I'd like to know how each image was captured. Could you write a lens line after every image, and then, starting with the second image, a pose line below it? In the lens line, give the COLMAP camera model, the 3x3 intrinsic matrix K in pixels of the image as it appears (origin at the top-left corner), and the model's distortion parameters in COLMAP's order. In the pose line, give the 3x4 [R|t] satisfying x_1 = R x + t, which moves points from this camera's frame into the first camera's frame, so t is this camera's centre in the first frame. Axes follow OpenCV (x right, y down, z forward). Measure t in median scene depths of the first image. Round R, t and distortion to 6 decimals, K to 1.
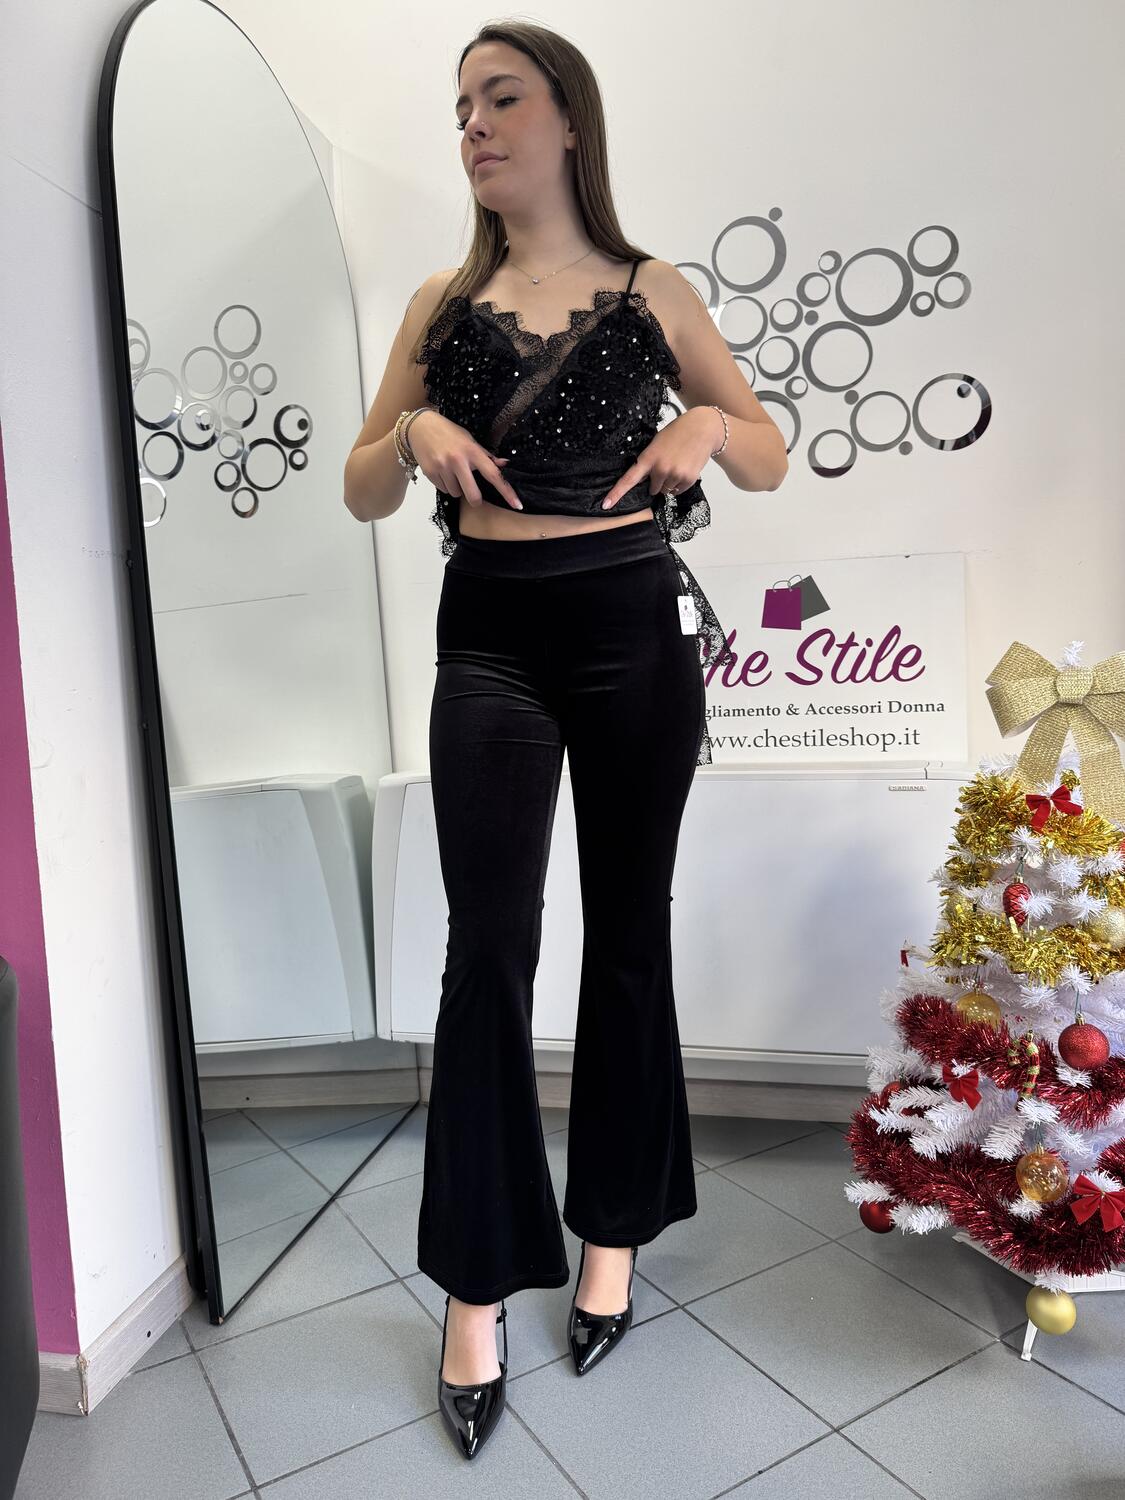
lens RADIAL K [[1096.3, 0, 562.5], [0, 1096.3, 750.0], [0, 0, 1]] dist [0.092542, -0.119512]
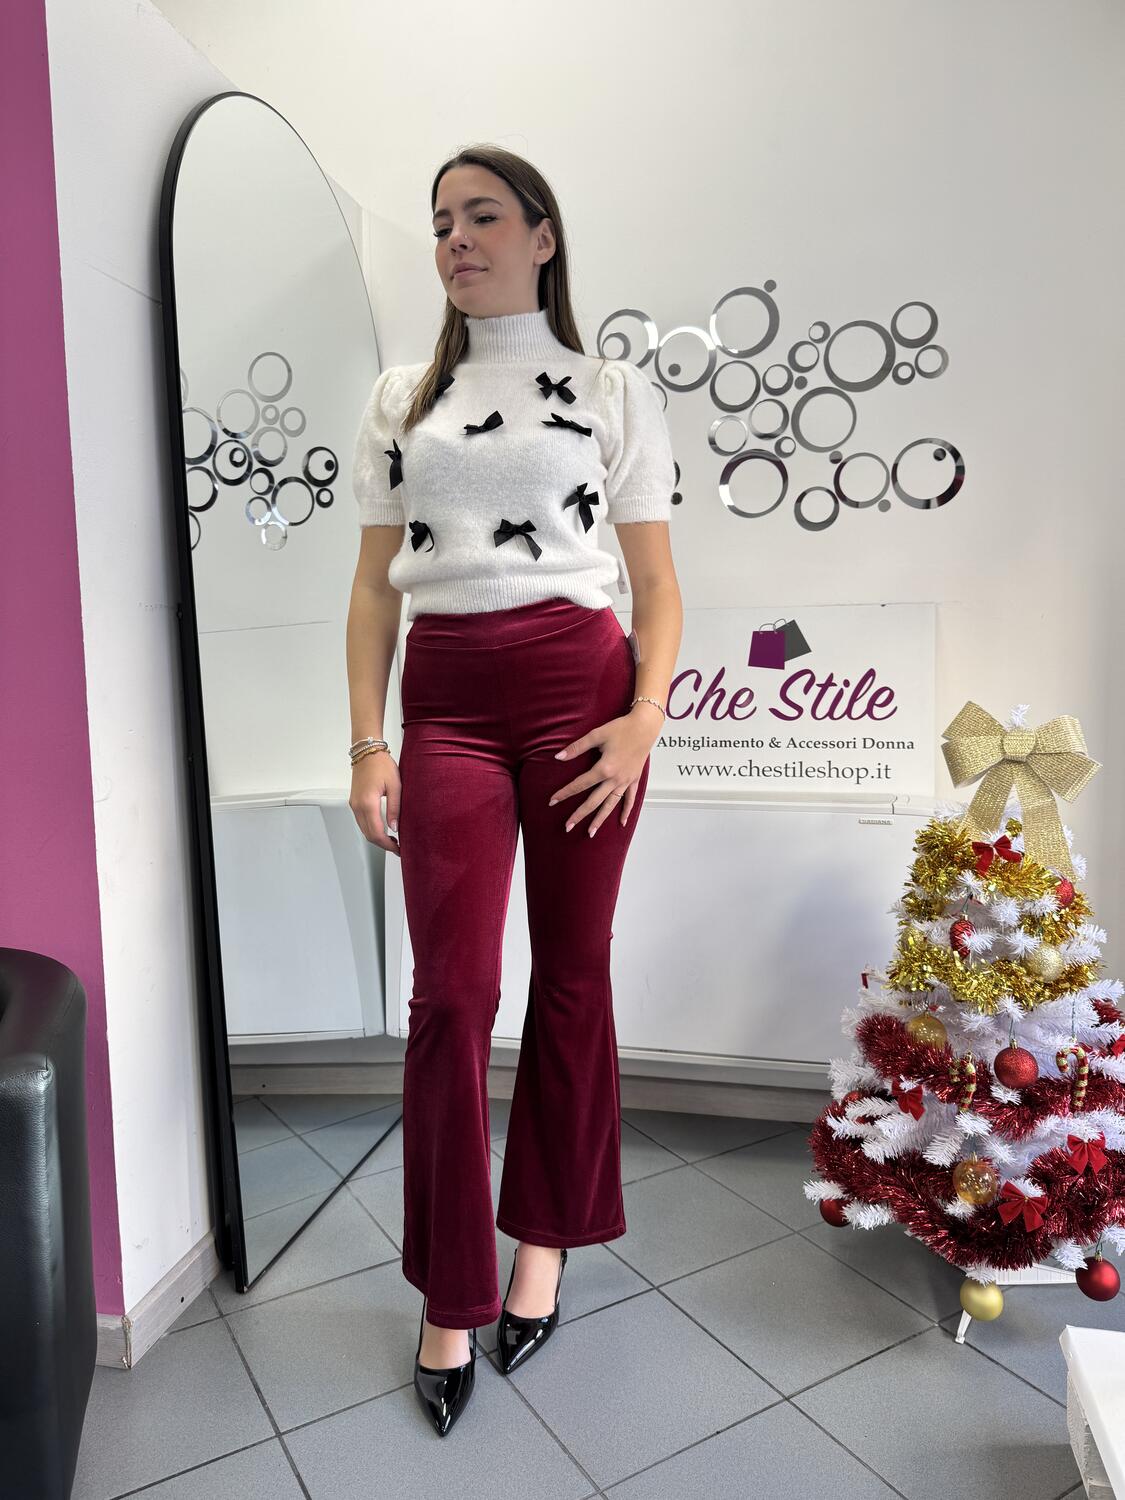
lens RADIAL K [[1109.5, 0, 558.3], [0, 1109.5, 735.9], [0, 0, 1]] dist [0.112460, -0.160127]
pose [[0.999714, 0.022798, -0.007177, 0.003792], [-0.022720, 0.999683, 0.010834, -0.064197], [0.007422, -0.010668, 0.999916, -0.128789]]
